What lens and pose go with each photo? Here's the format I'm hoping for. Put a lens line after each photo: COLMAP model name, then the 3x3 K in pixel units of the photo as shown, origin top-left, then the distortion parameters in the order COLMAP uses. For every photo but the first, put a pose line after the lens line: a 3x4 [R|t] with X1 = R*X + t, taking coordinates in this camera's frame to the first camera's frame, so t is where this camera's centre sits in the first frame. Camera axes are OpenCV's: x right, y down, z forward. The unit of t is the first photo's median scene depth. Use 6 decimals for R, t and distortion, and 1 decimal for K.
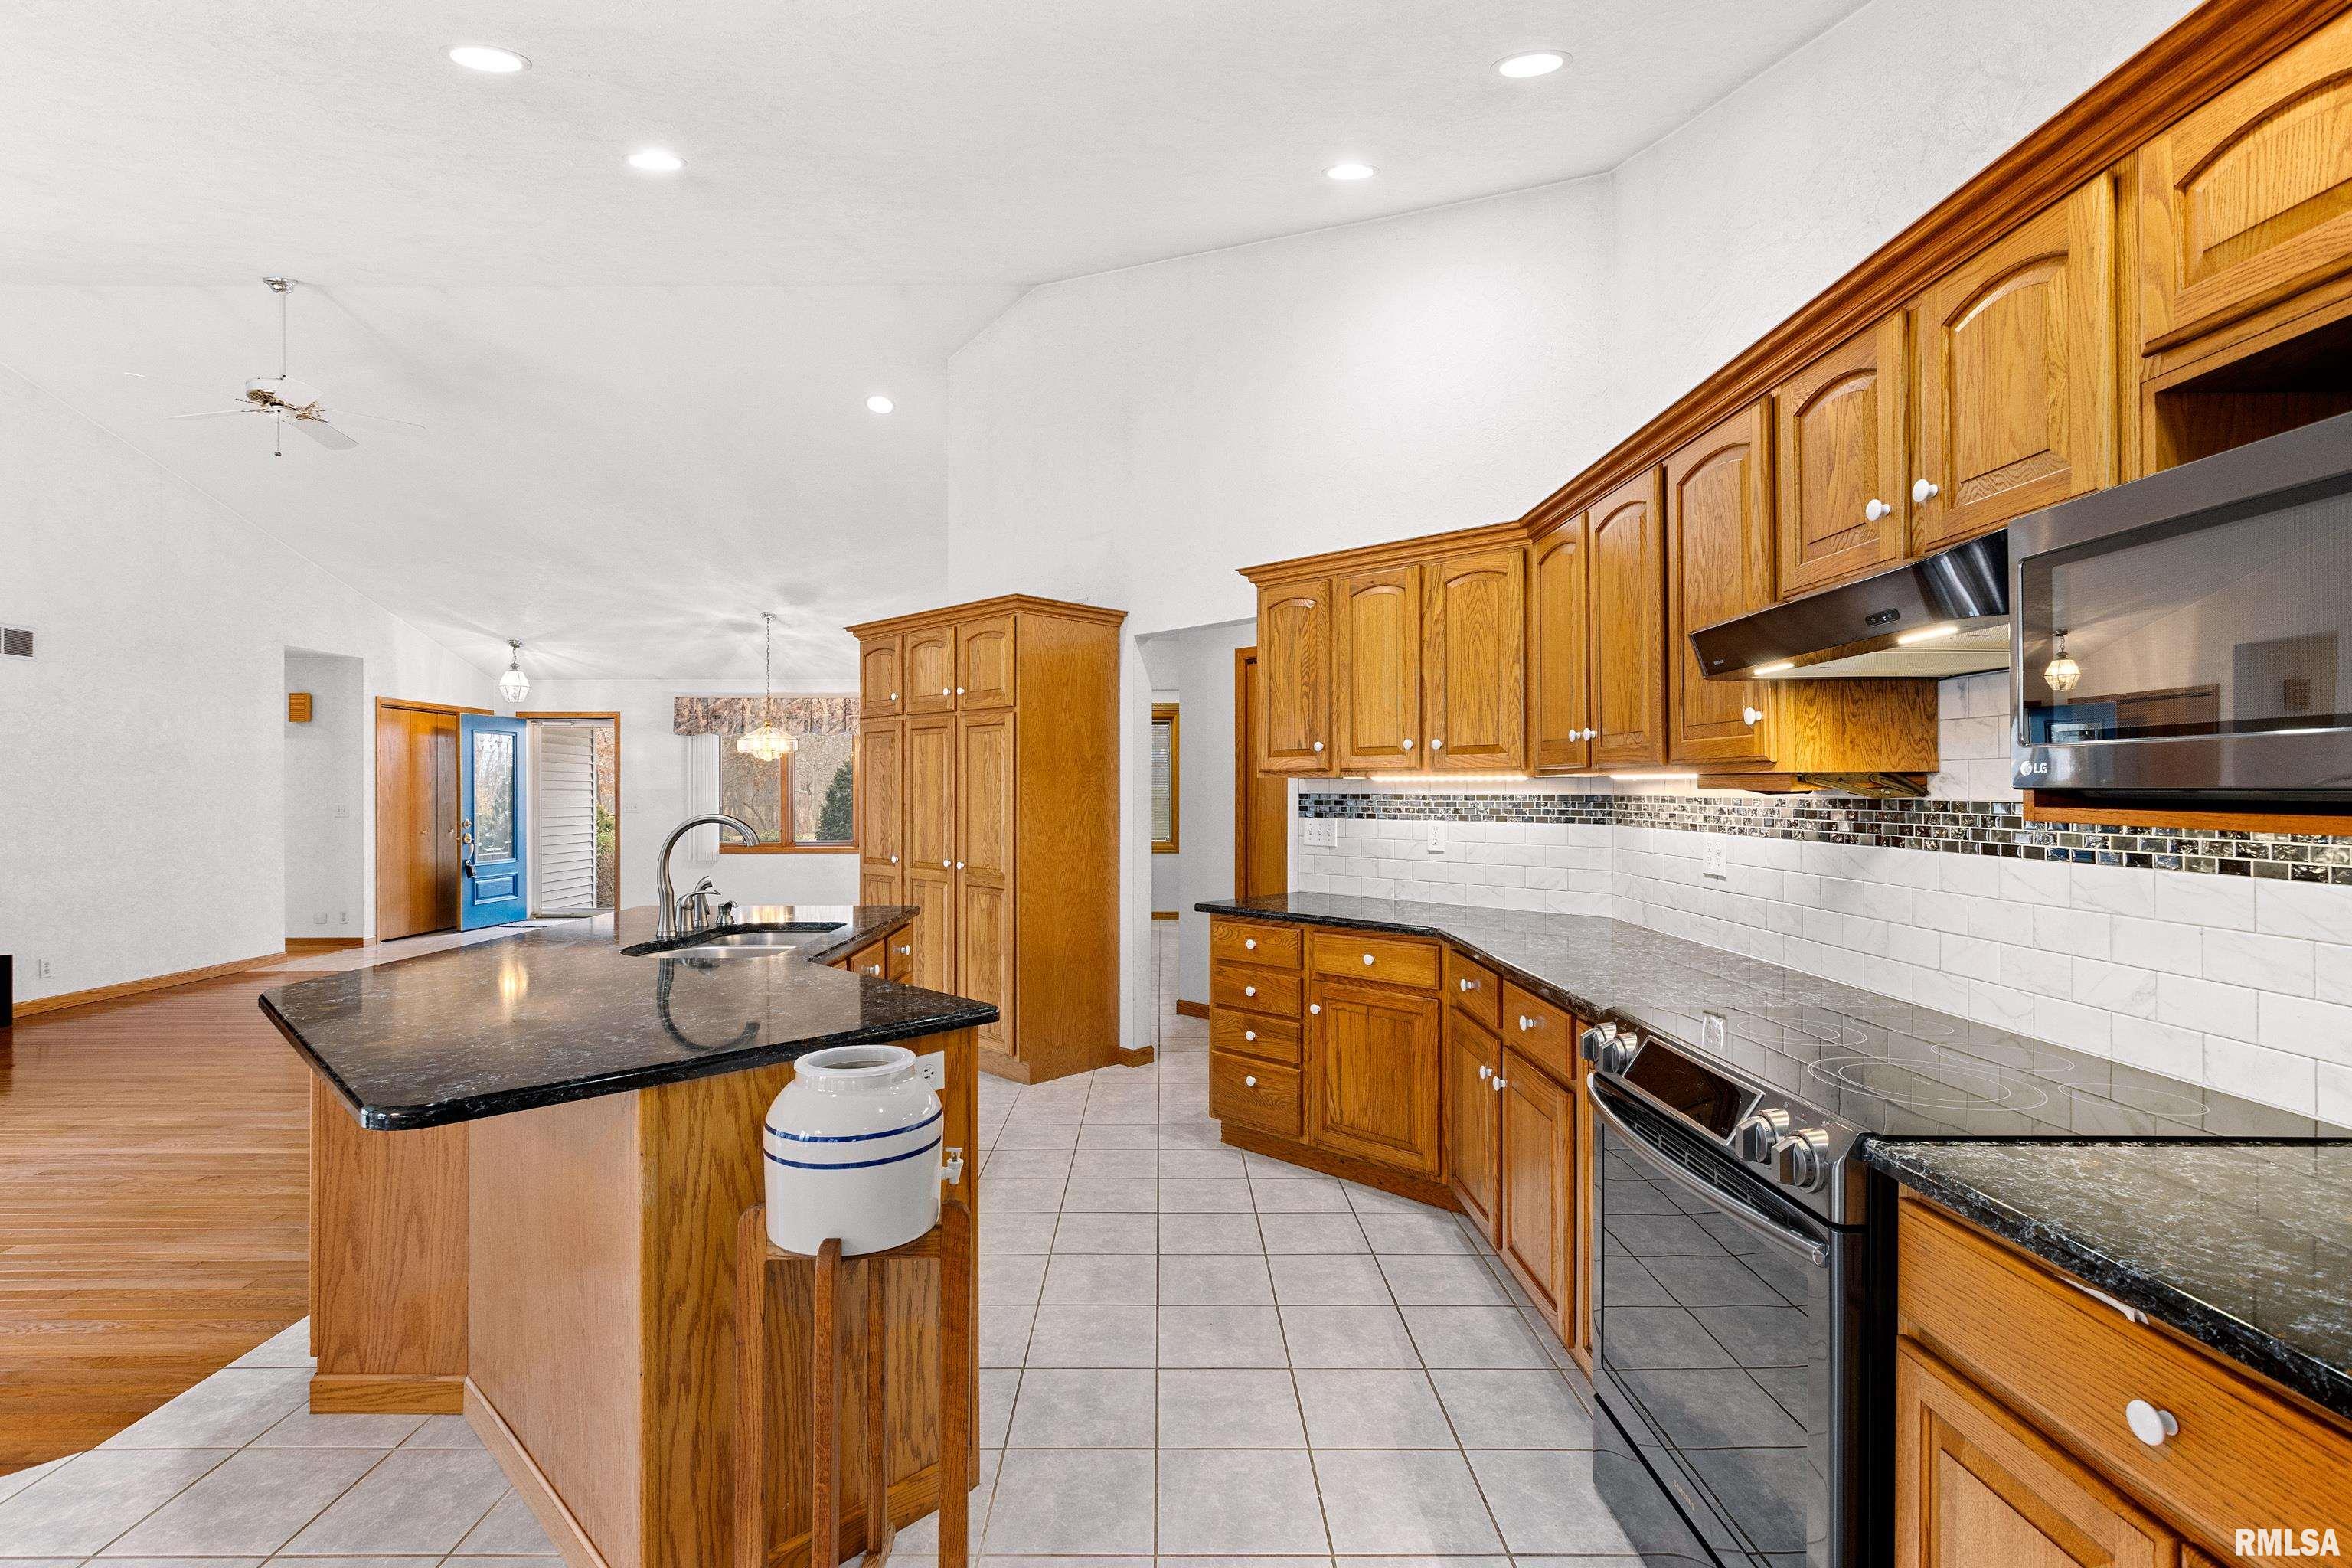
lens RADIAL K [[1099.6, 0, 1161.9], [0, 1099.6, 787.4], [0, 0, 1]] dist [-0.002265, 0.000623]
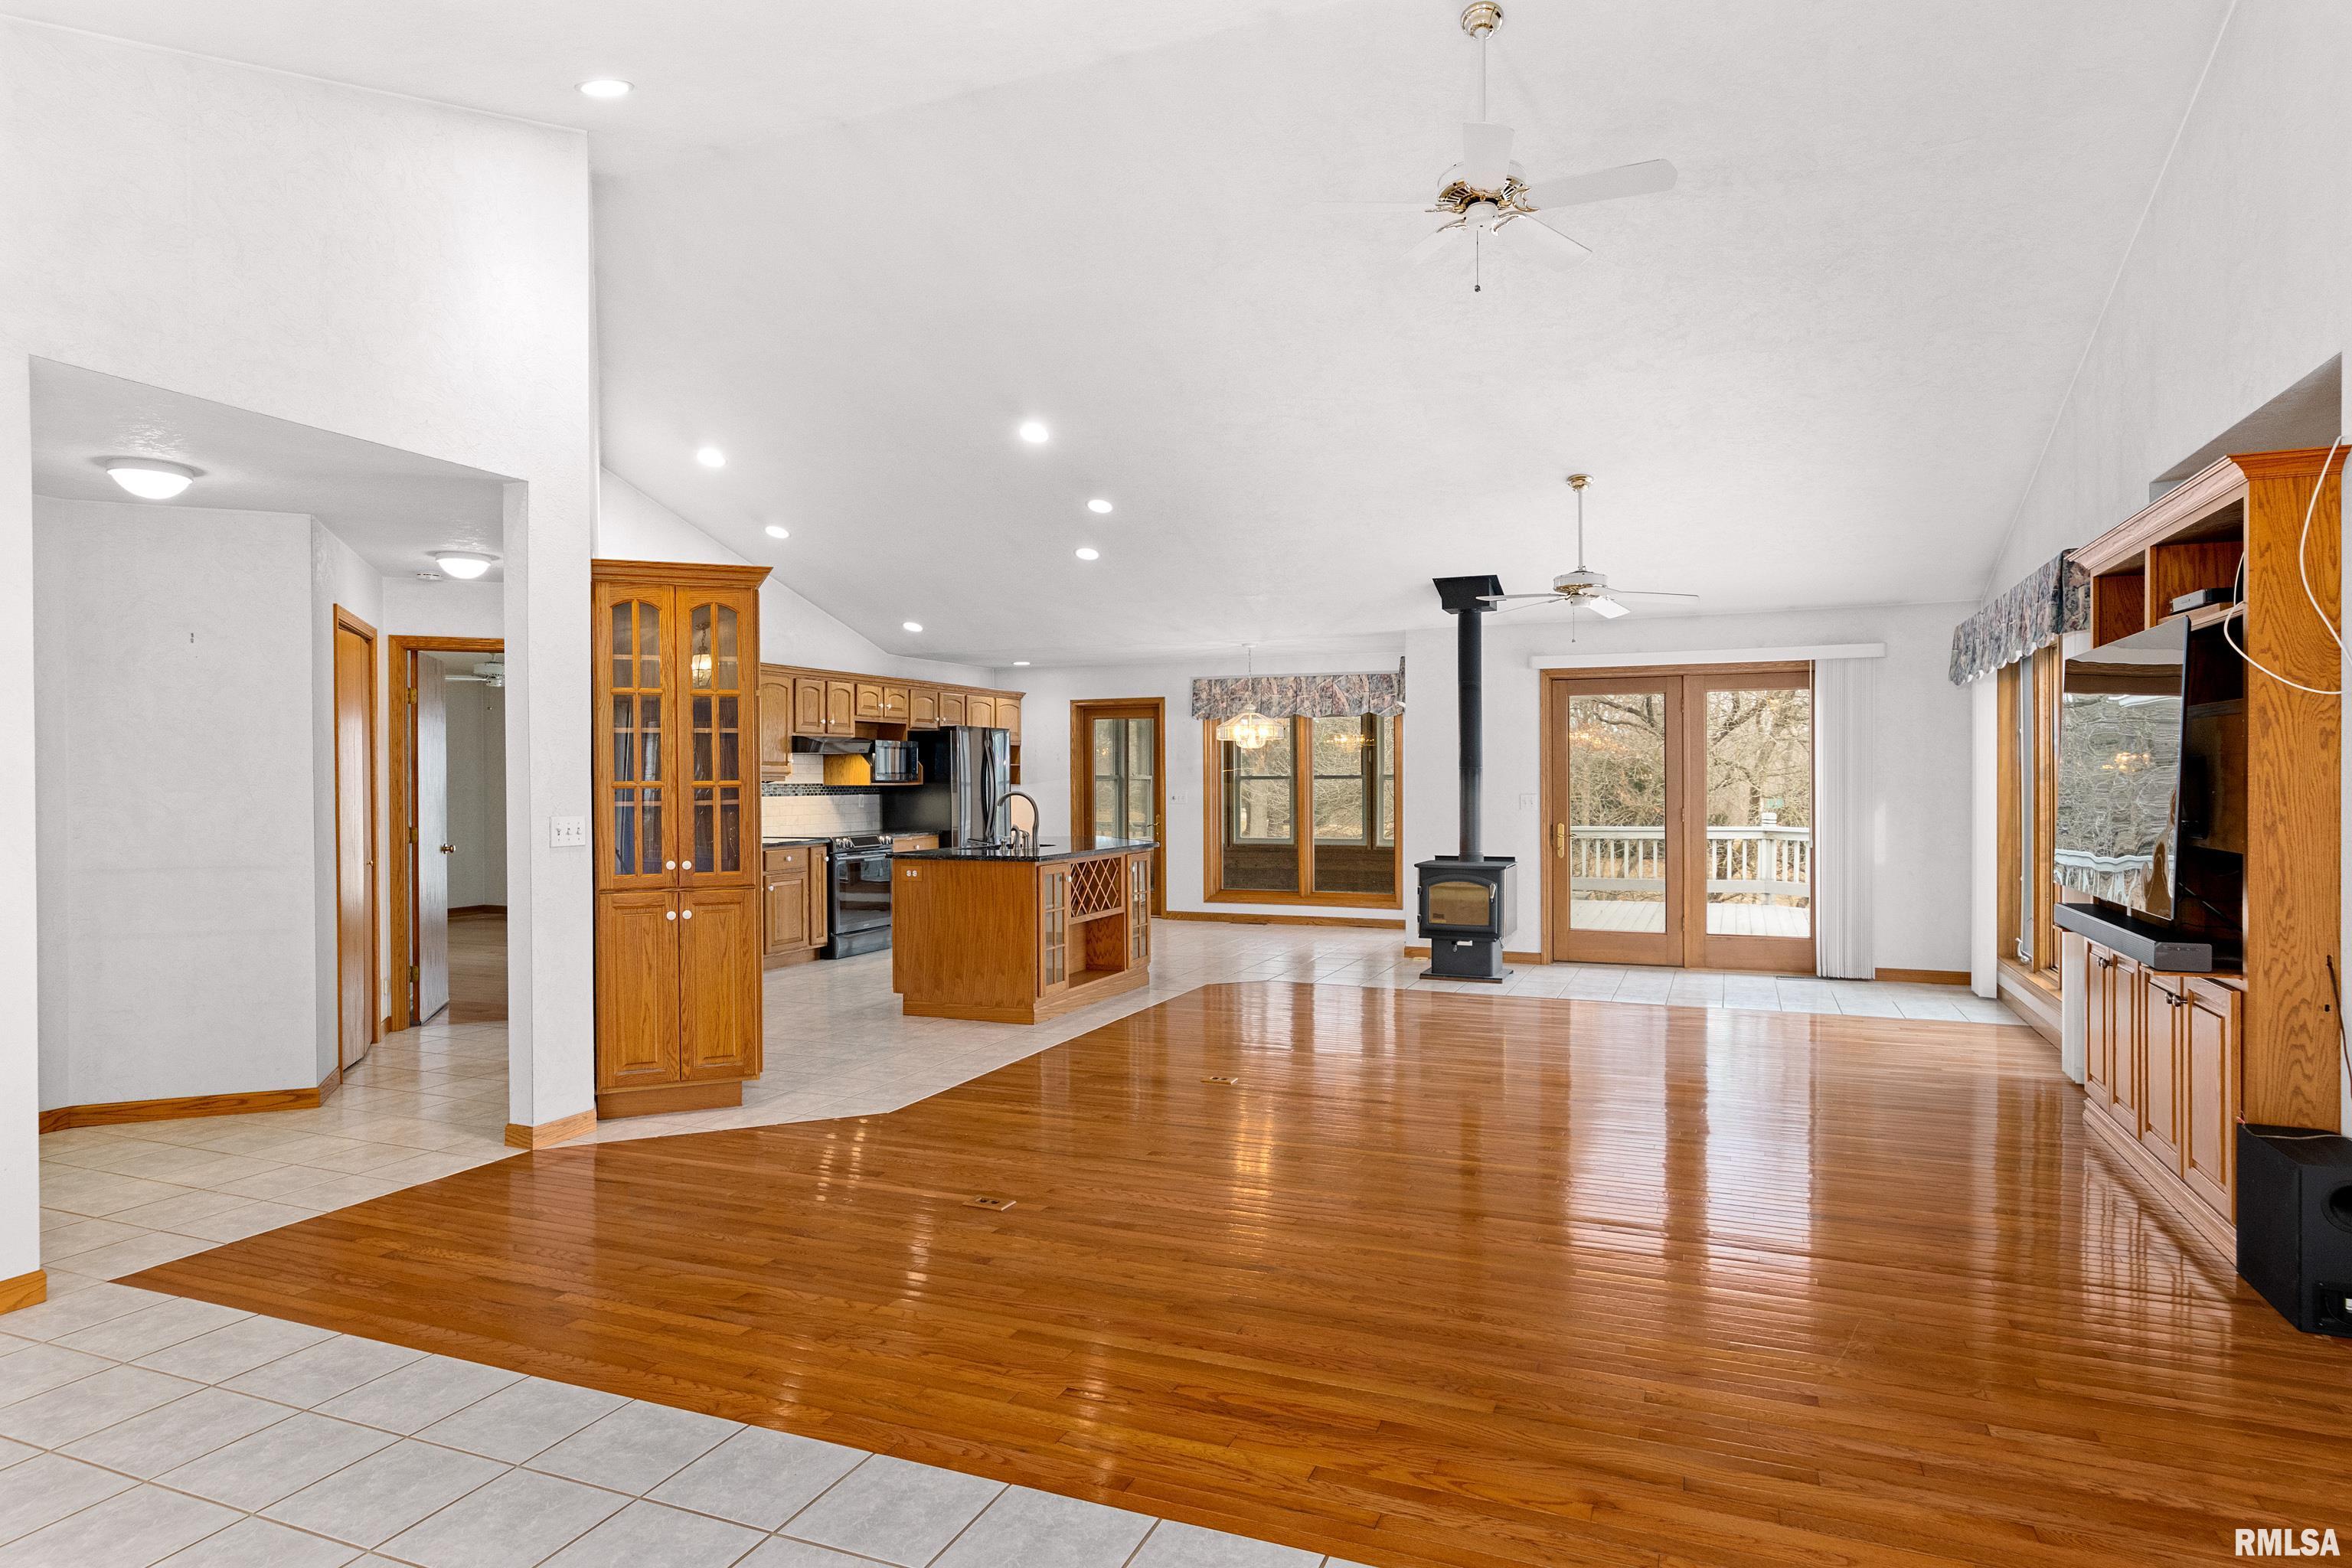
lens RADIAL K [[1326.3, 0, 1162.1], [0, 1326.3, 791.4], [0, 0, 1]] dist [0.005037, 0.002665]
pose [[-0.920545, 0.000976, 0.390635, -1.494686], [0.004712, 0.999952, 0.008603, 0.003023], [-0.390608, 0.009760, -0.920506, 2.905278]]
